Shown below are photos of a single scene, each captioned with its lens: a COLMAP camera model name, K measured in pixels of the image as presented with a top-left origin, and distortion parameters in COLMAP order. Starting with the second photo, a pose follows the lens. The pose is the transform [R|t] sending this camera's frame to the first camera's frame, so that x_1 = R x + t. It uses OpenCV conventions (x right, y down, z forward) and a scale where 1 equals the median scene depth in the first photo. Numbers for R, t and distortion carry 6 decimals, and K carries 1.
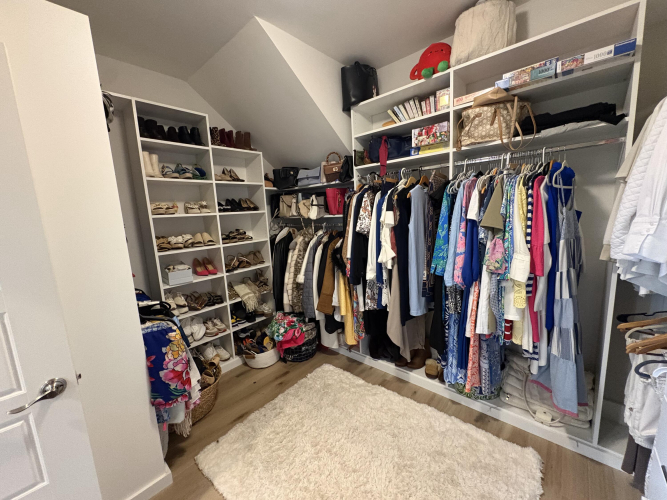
lens RADIAL K [[266.2, 0, 333.3], [0, 266.2, 250.2], [0, 0, 1]] dist [-0.000243, 0.000253]
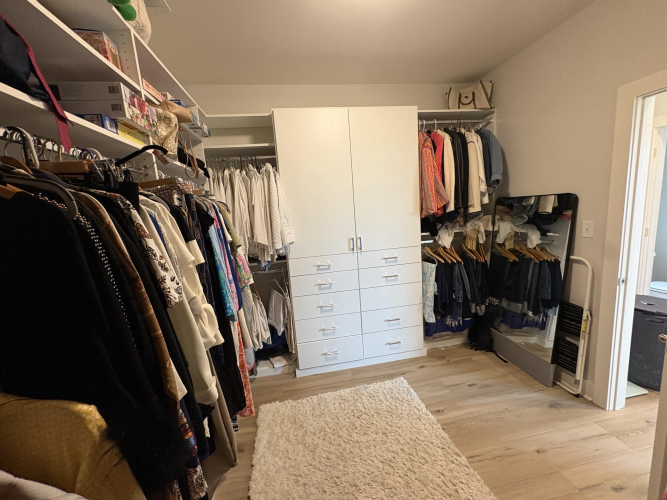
lens RADIAL K [[266.2, 0, 333.9], [0, 266.2, 250.0], [0, 0, 1]] dist [-0.000243, 0.000253]
pose [[-0.777250, 0.007516, 0.629147, -0.277401], [0.203907, 0.948972, 0.240570, -0.178027], [-0.595235, 0.315270, -0.739121, 1.100144]]
